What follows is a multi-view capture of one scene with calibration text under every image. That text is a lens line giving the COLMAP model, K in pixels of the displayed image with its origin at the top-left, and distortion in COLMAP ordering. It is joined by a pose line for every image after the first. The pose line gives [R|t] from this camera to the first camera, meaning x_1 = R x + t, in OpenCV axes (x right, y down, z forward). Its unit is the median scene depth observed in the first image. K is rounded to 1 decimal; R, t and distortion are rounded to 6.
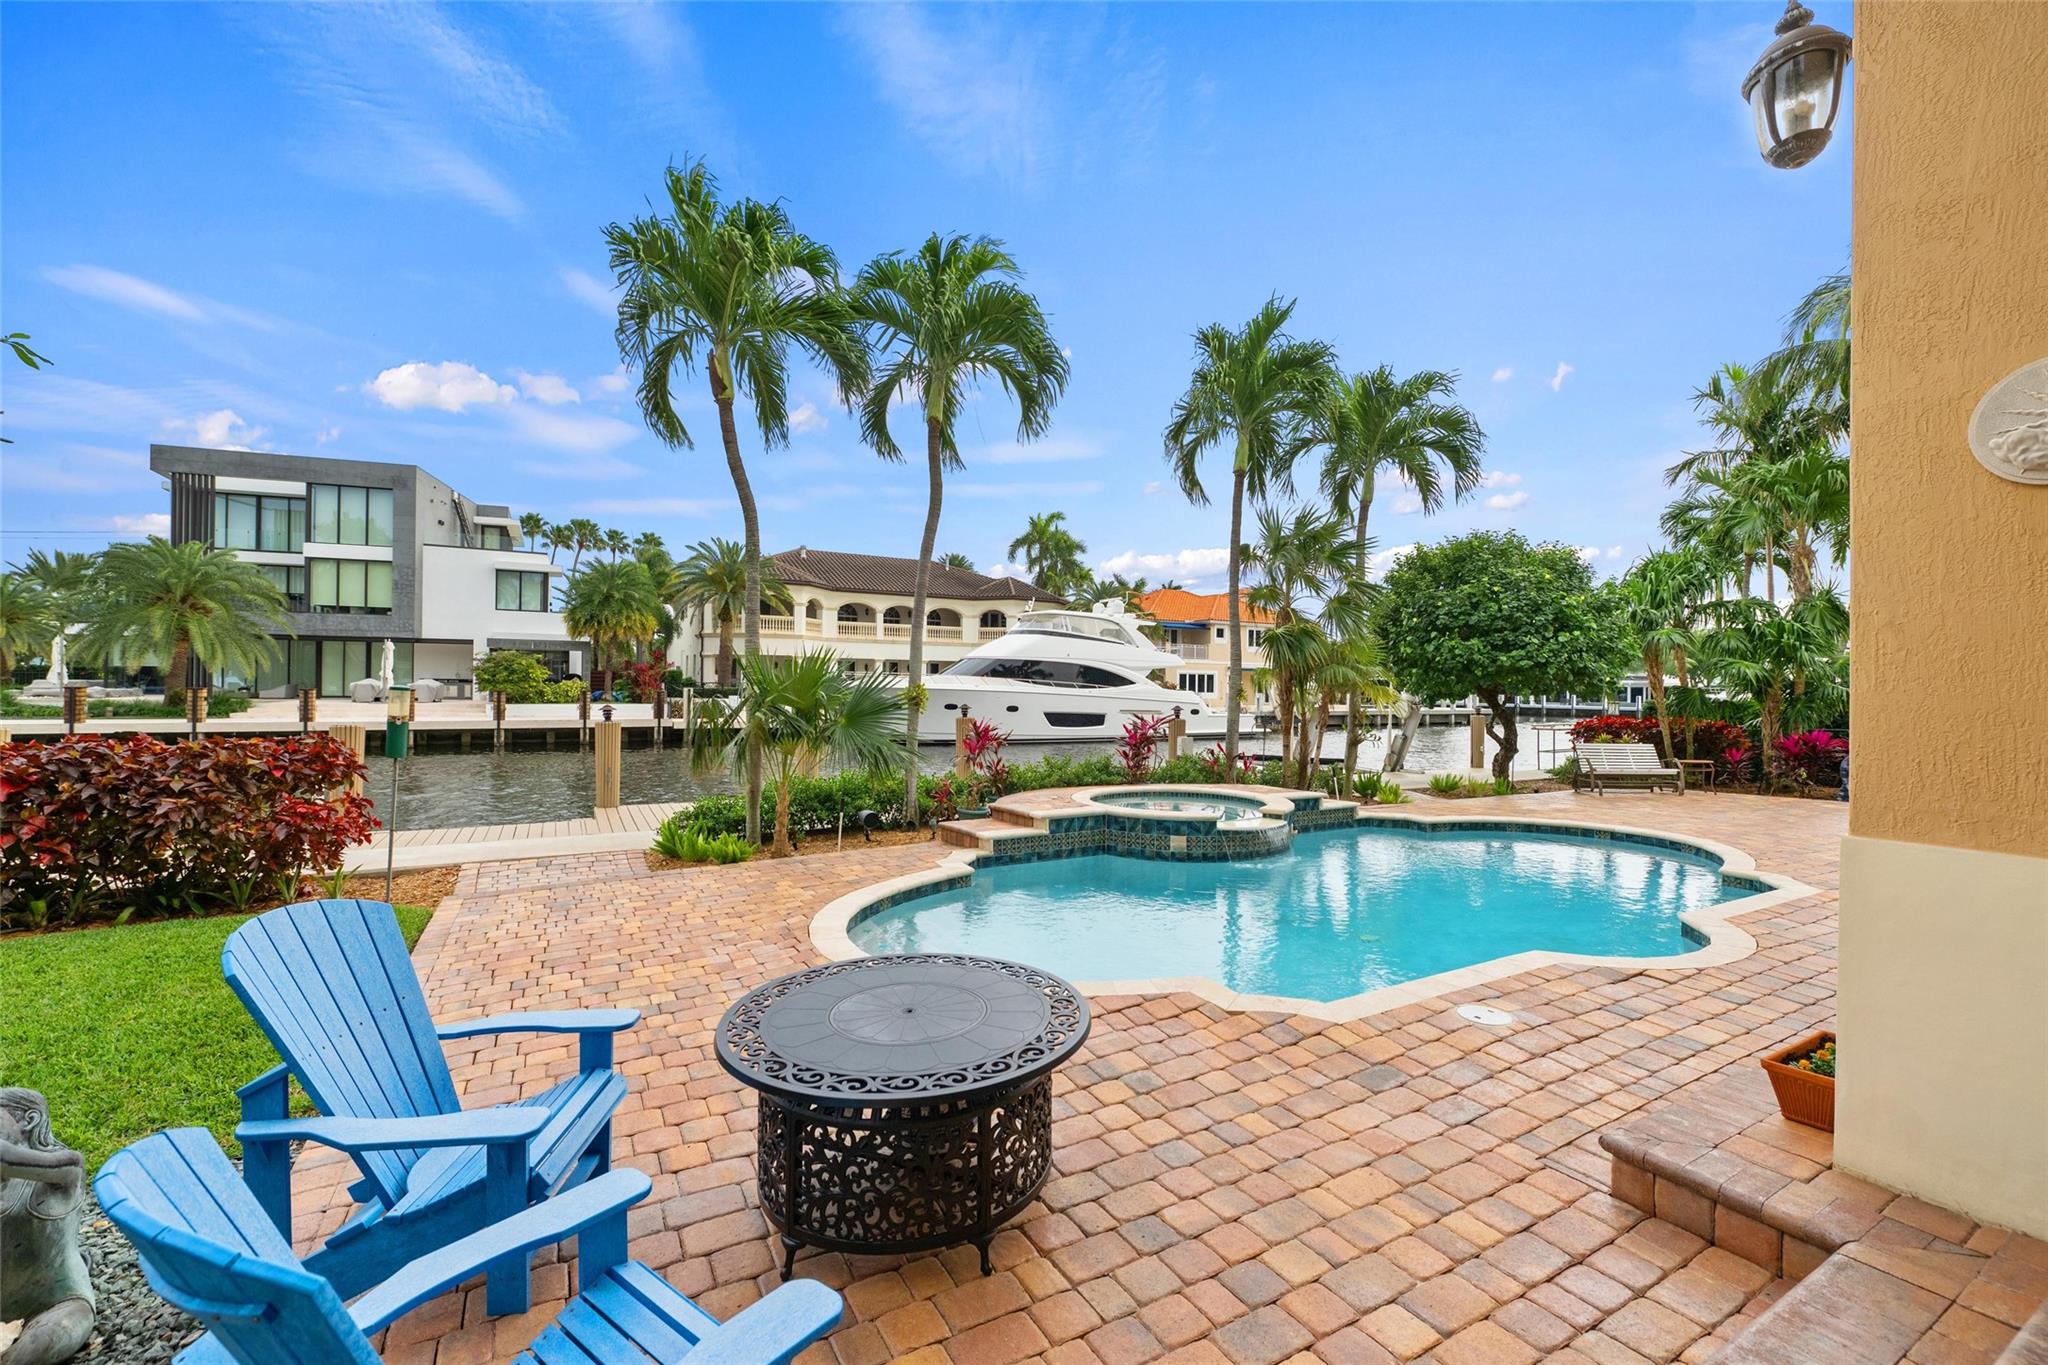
lens RADIAL K [[835.4, 0, 1040.1], [0, 835.4, 682.1], [0, 0, 1]] dist [-0.003515, 0.001961]
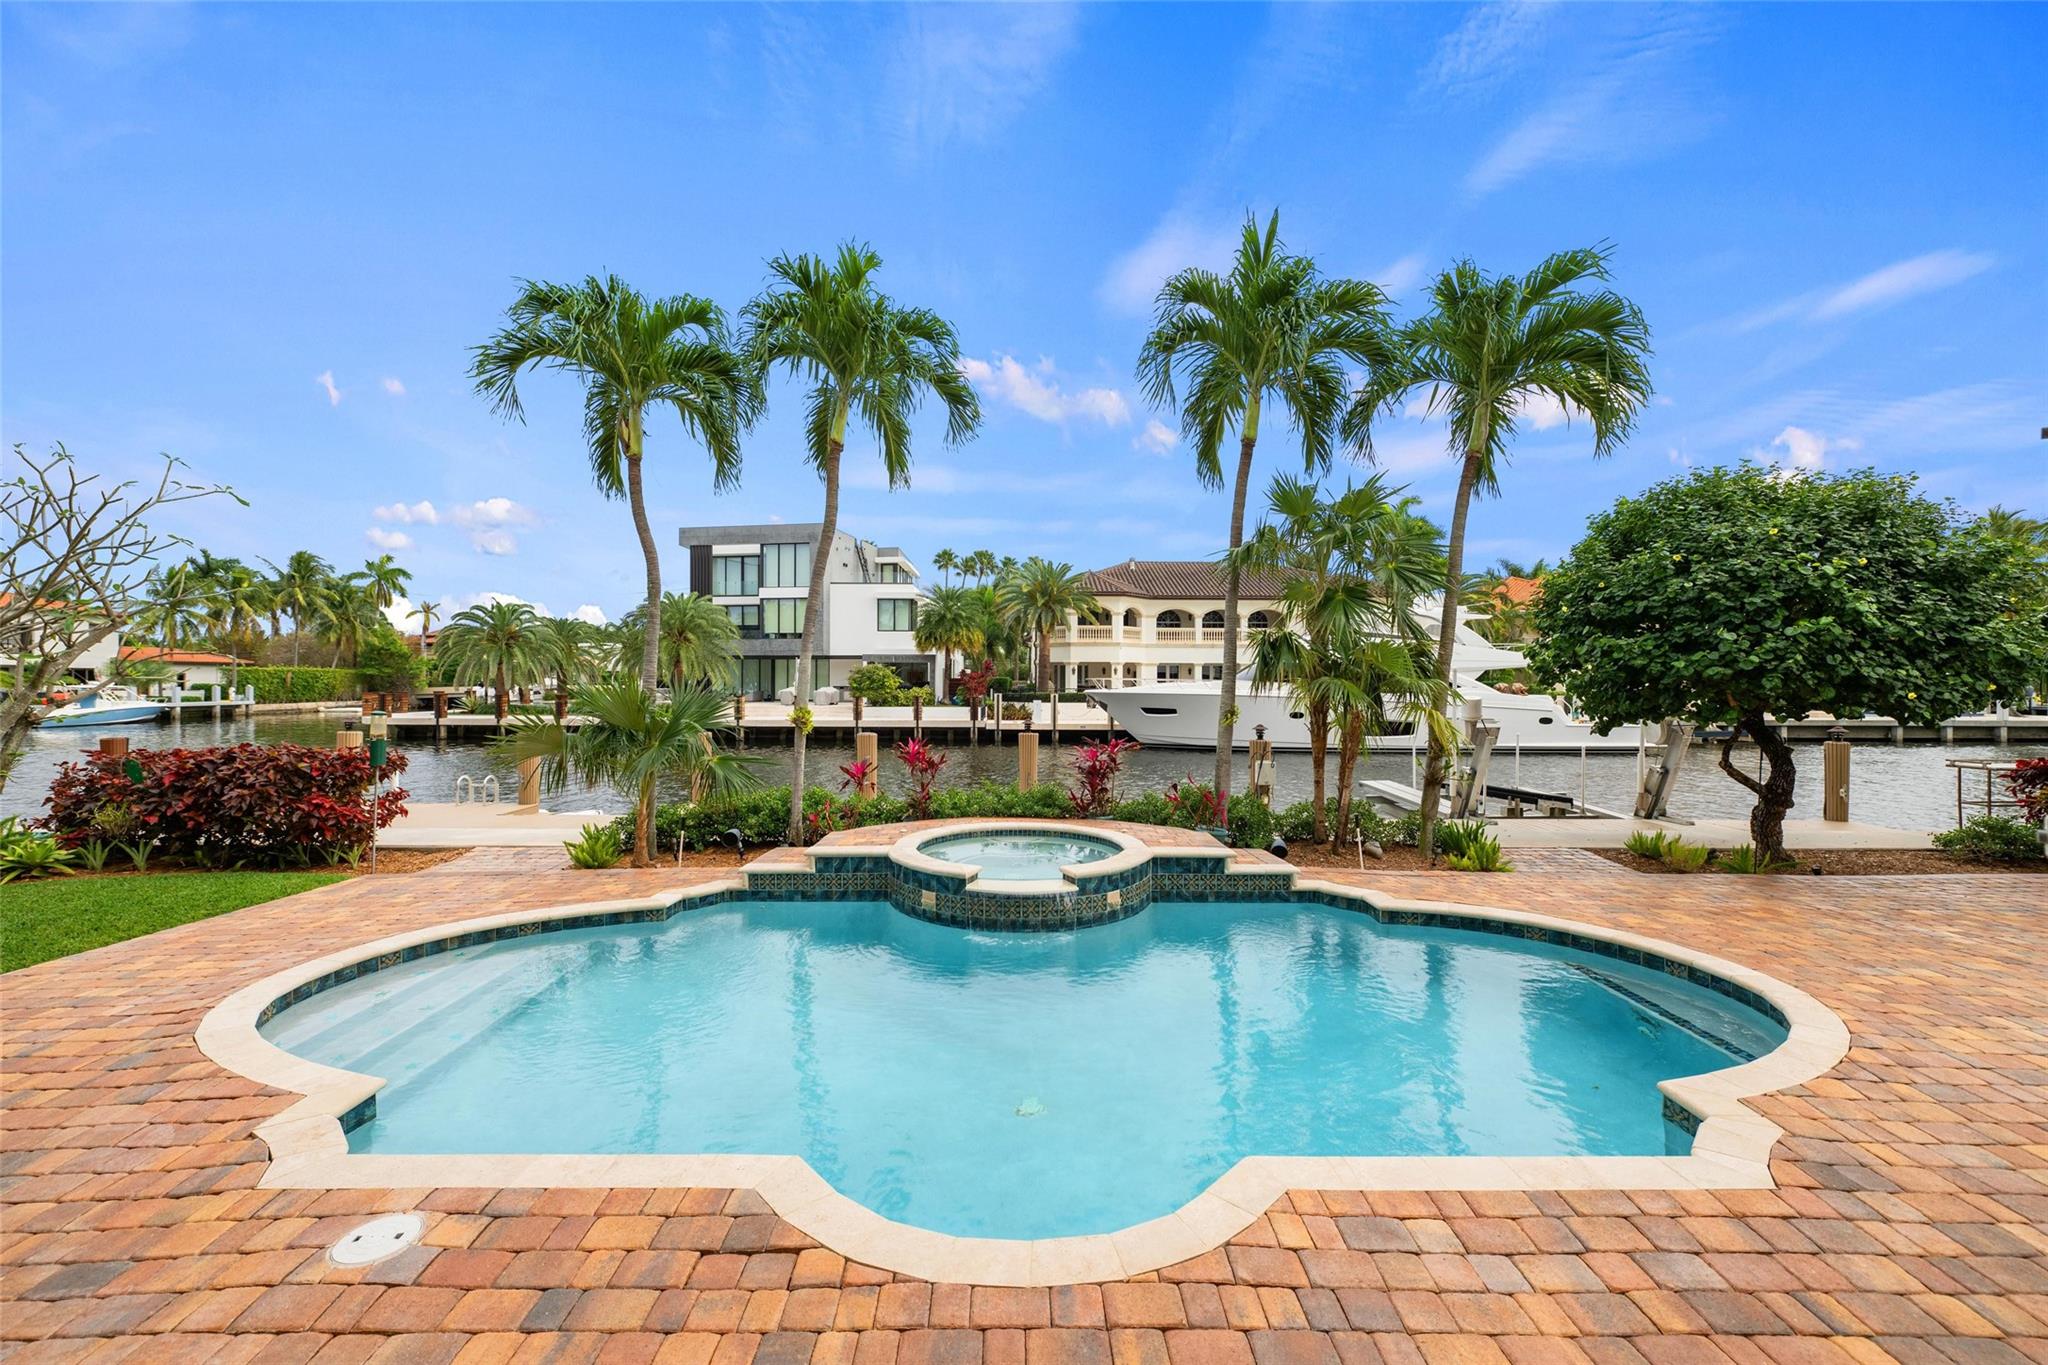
lens RADIAL K [[793.7, 0, 1023.0], [0, 793.7, 683.6], [0, 0, 1]] dist [-0.002236, -0.000156]
pose [[0.872916, -0.007496, -0.487812, 0.349756], [0.008478, 0.999964, -0.000195, -0.015118], [0.487796, -0.003965, 0.872948, 0.182122]]
